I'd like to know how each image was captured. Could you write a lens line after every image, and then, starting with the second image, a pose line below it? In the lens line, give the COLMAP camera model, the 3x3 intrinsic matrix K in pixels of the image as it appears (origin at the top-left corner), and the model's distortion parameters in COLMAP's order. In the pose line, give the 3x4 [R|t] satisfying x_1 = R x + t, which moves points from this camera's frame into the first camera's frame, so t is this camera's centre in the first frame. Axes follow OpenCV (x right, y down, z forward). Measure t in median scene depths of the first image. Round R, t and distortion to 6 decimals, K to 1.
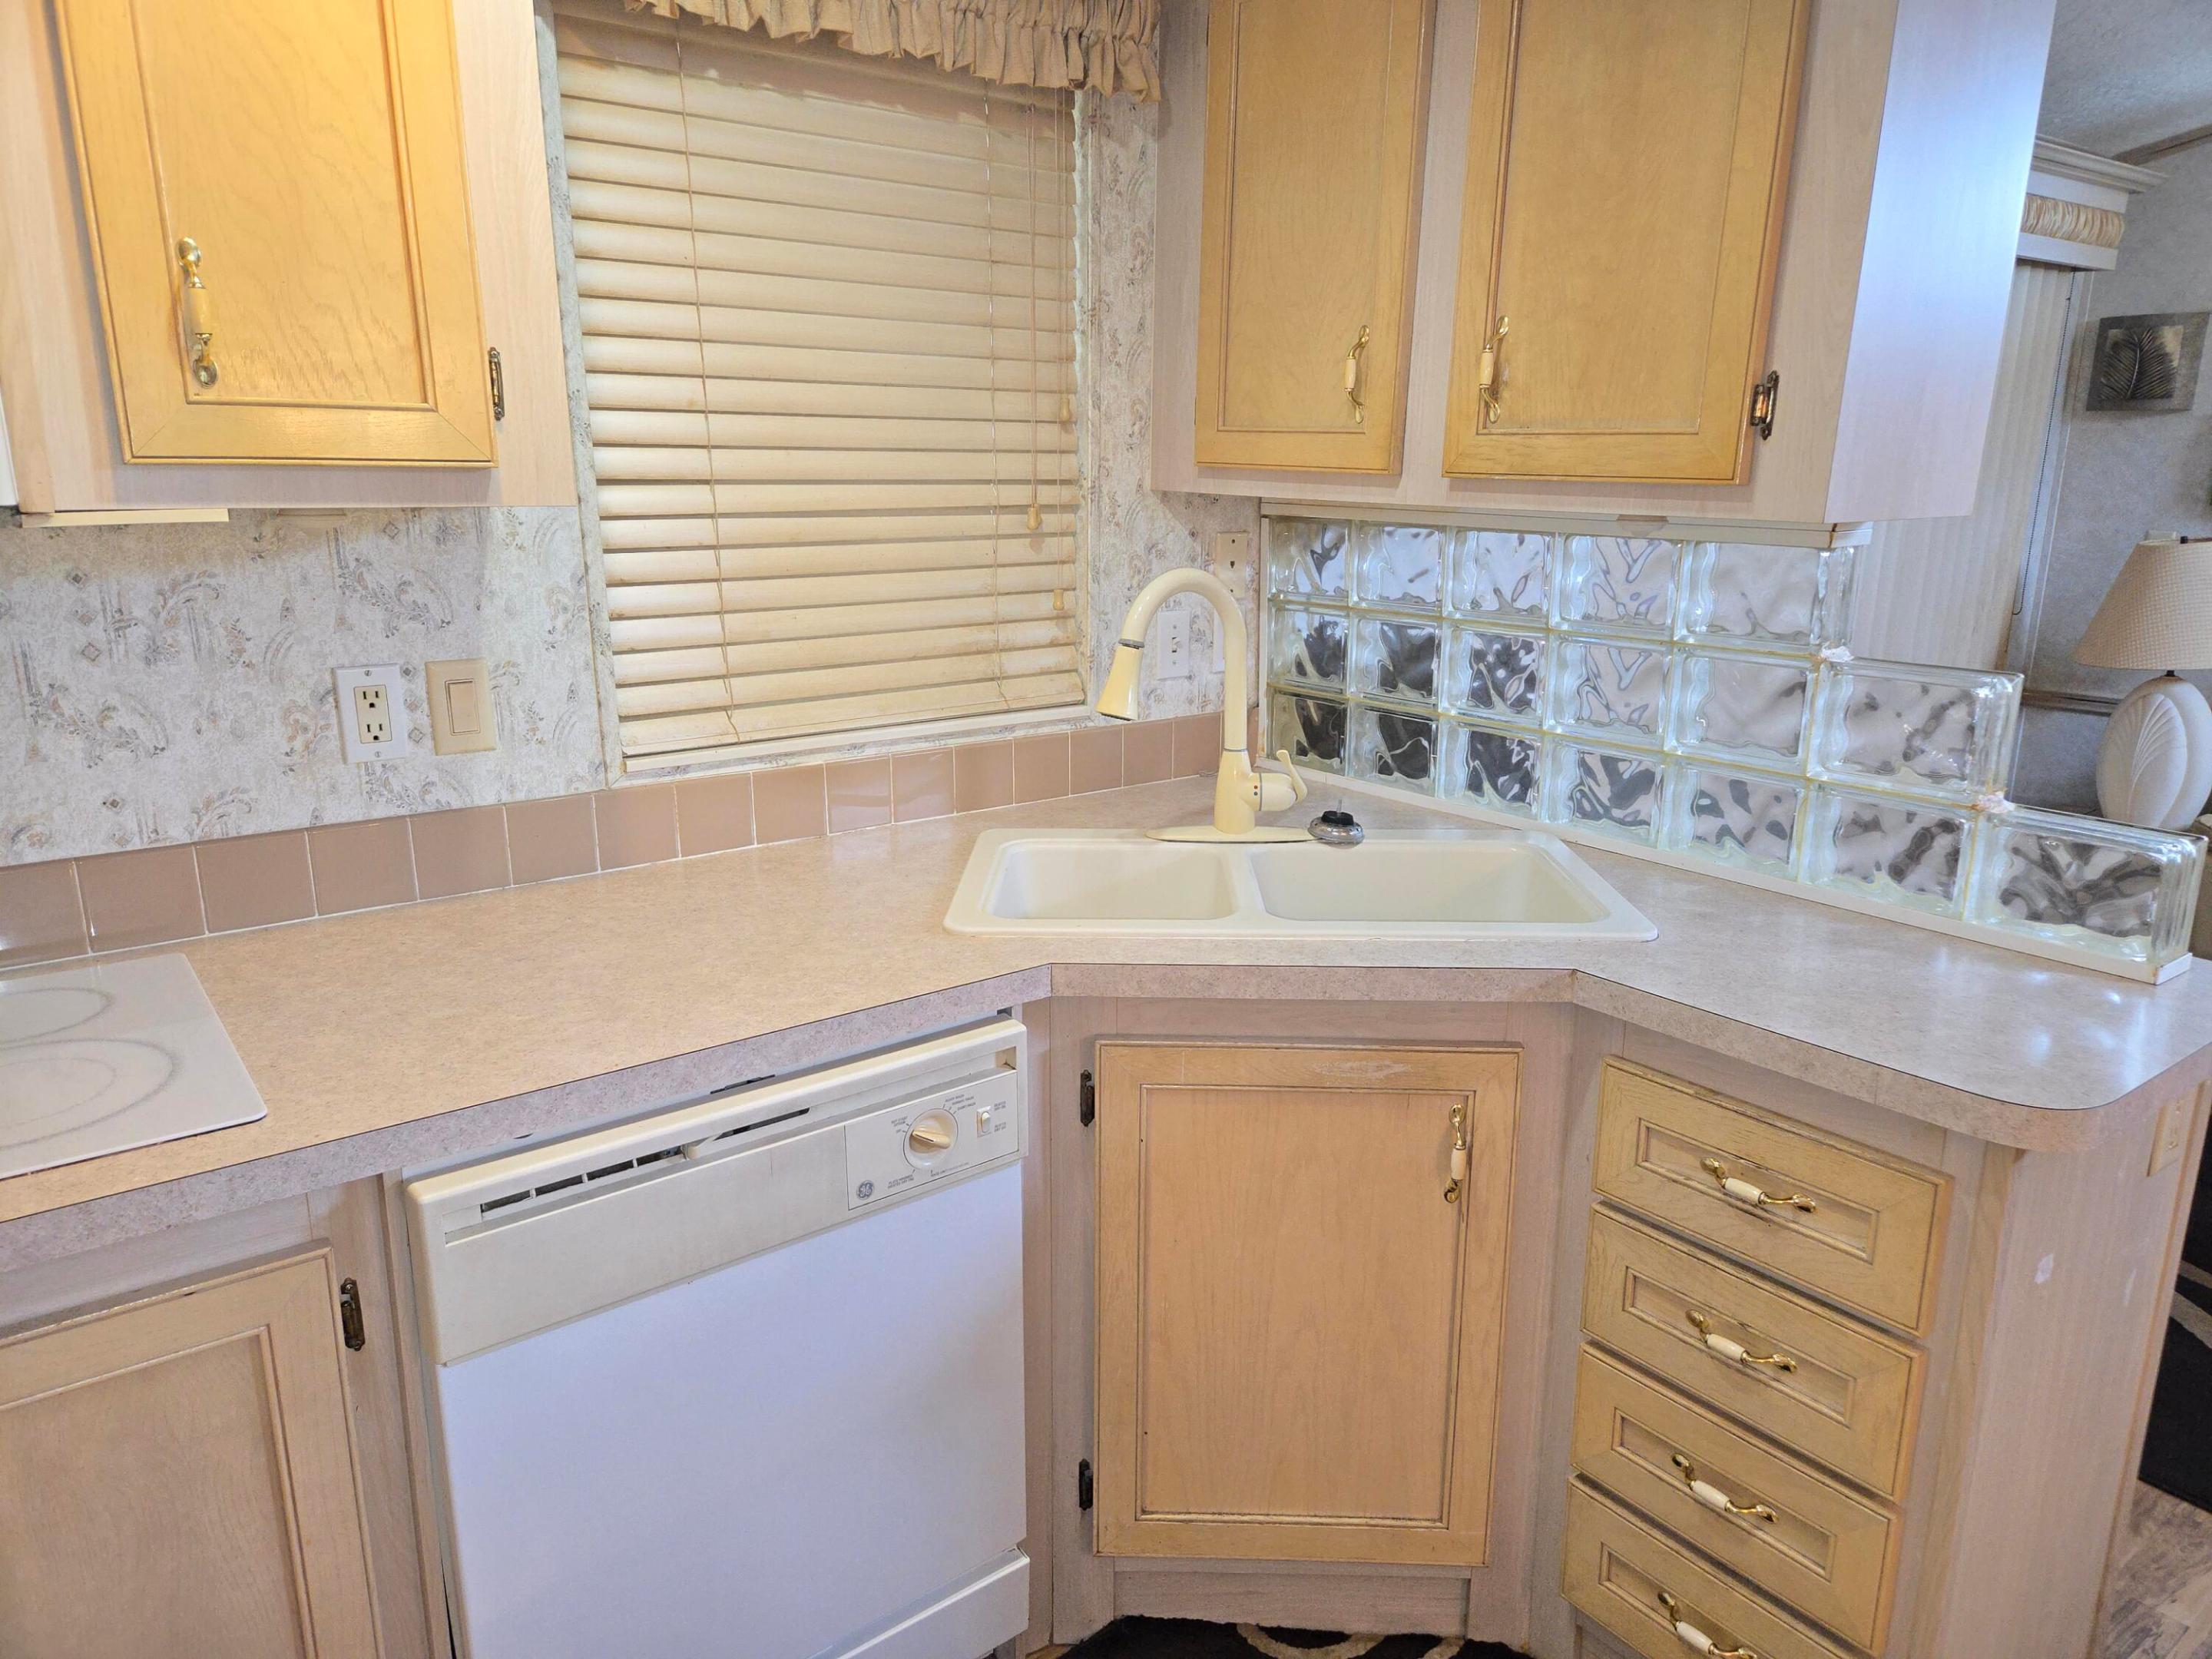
lens RADIAL K [[1460.9, 0, 1121.6], [0, 1460.9, 834.7], [0, 0, 1]] dist [0.086449, -0.072364]
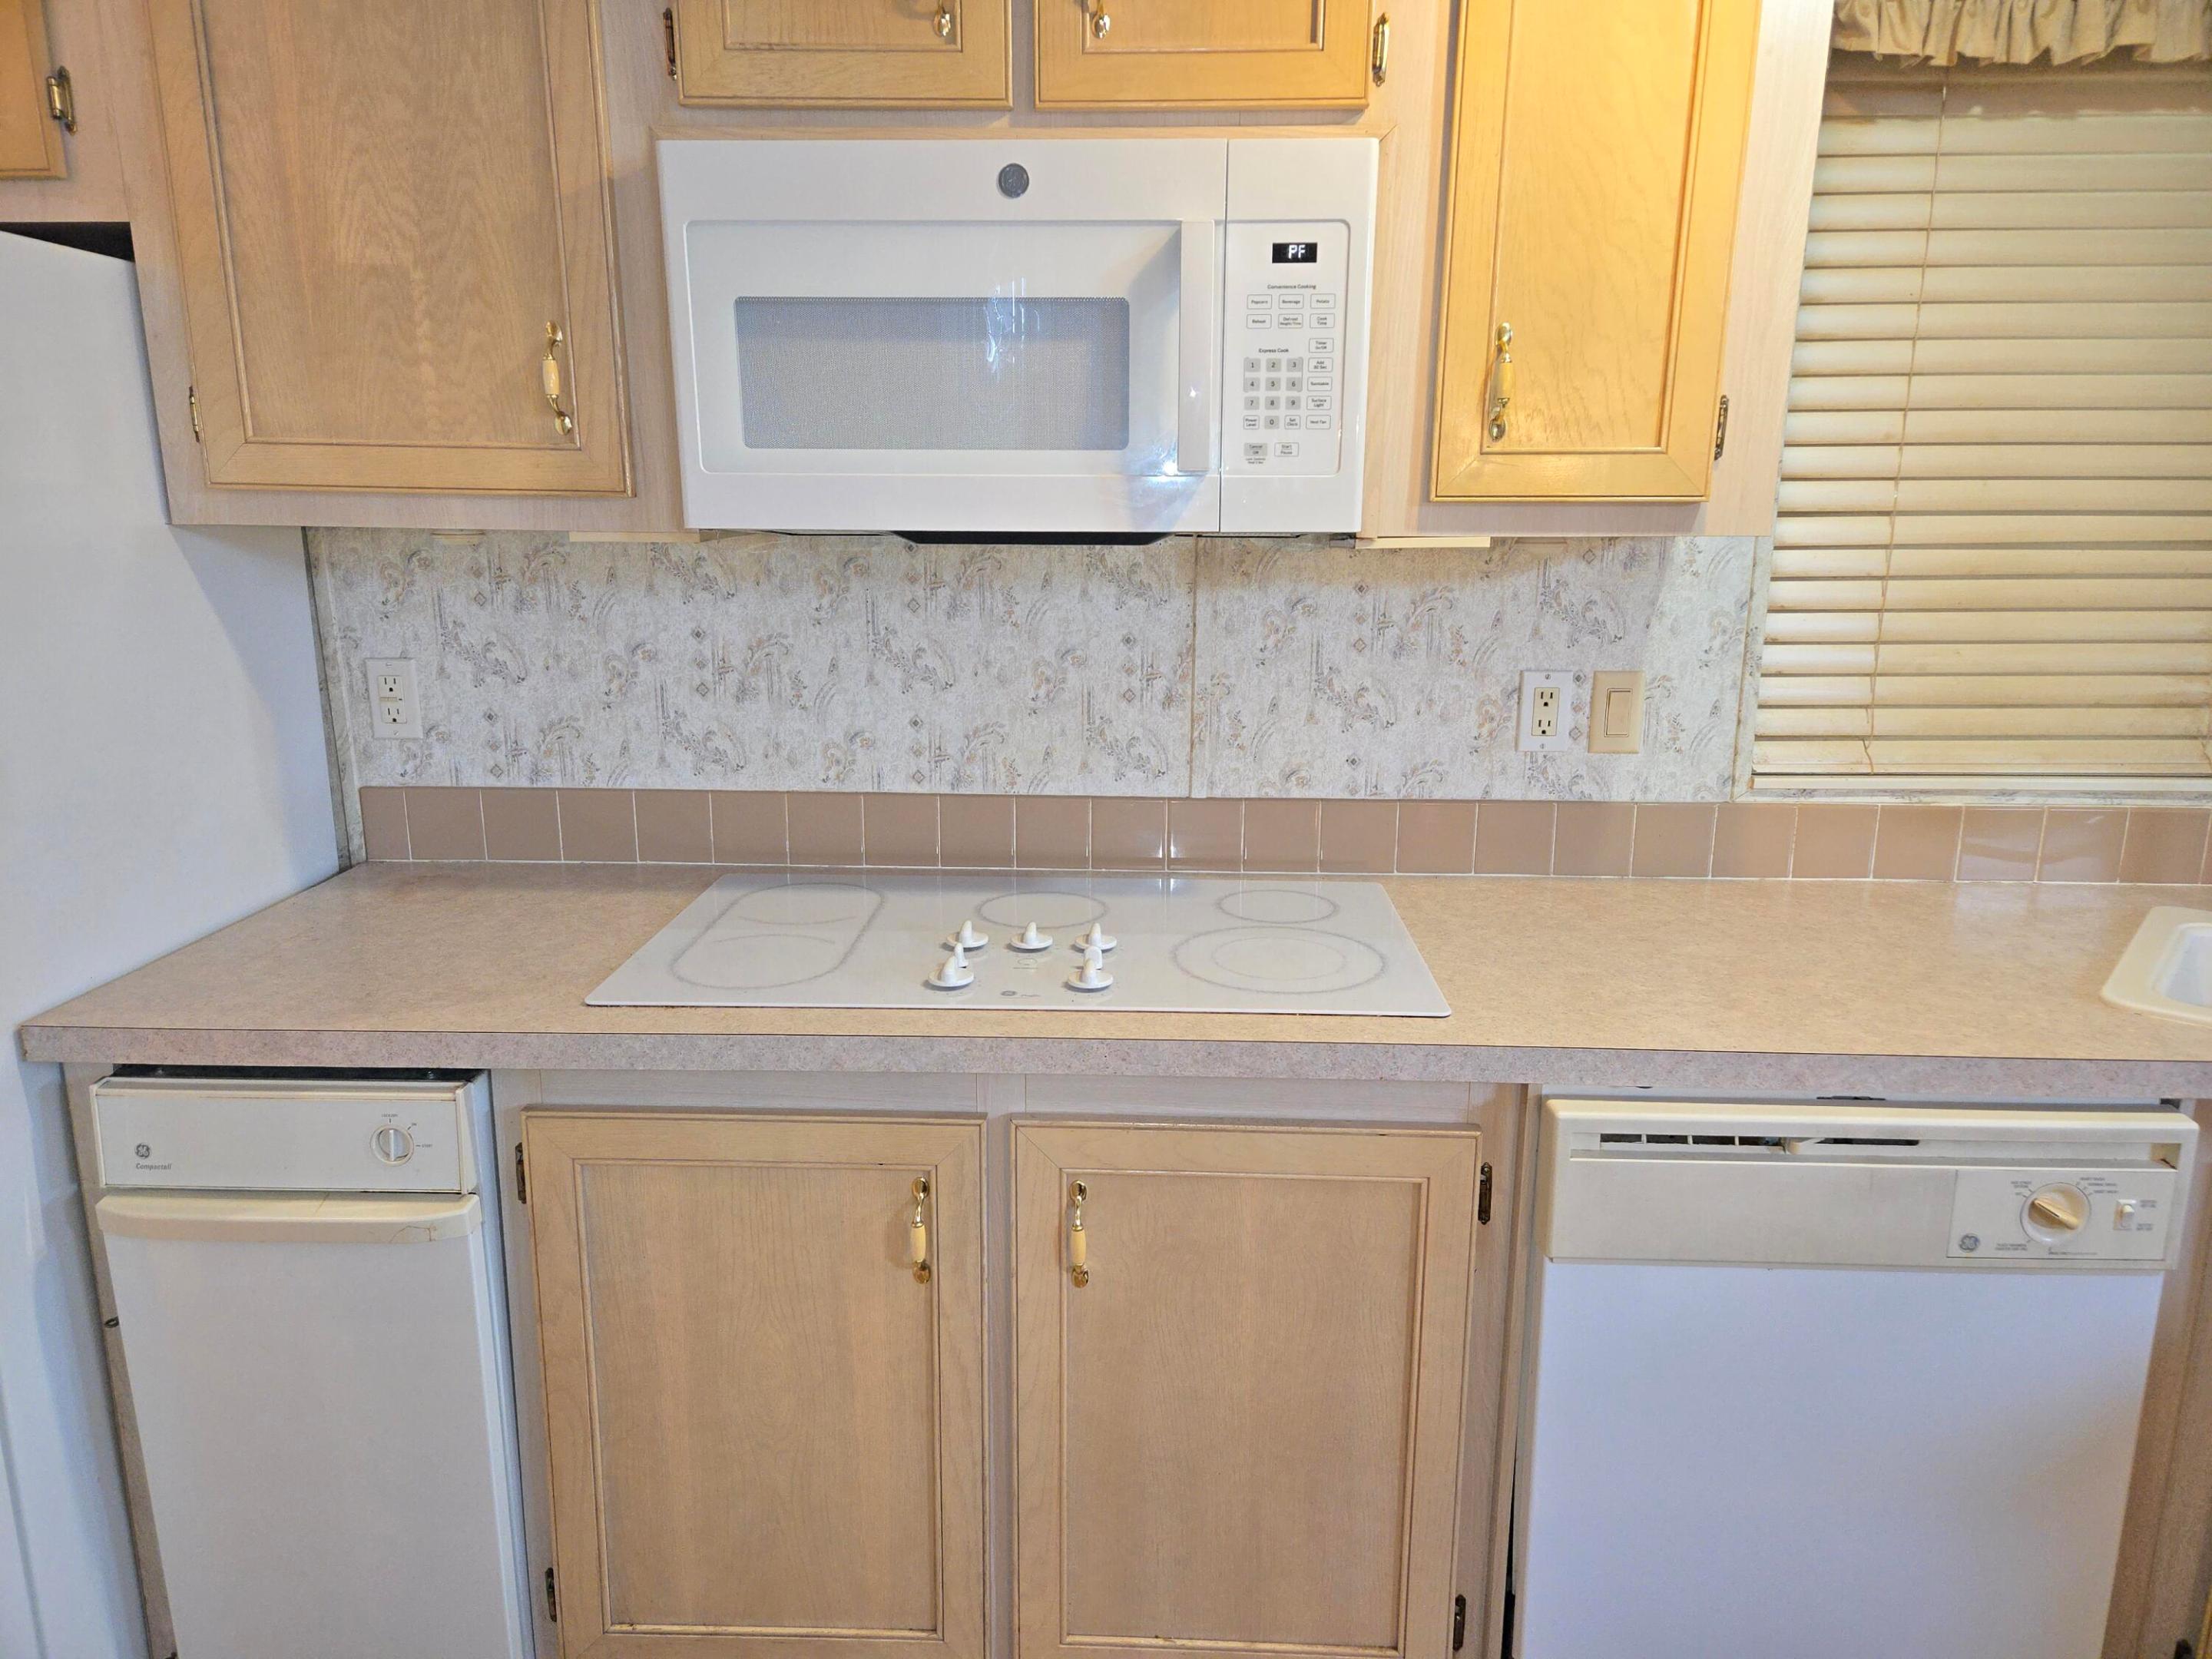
lens RADIAL K [[1464.3, 0, 1127.6], [0, 1464.3, 816.8], [0, 0, 1]] dist [0.090460, -0.072916]
pose [[0.773716, 0.138001, -0.618319, -0.027157], [-0.158606, 0.987100, 0.021840, 0.027738], [0.613357, 0.081171, 0.785623, -0.111092]]
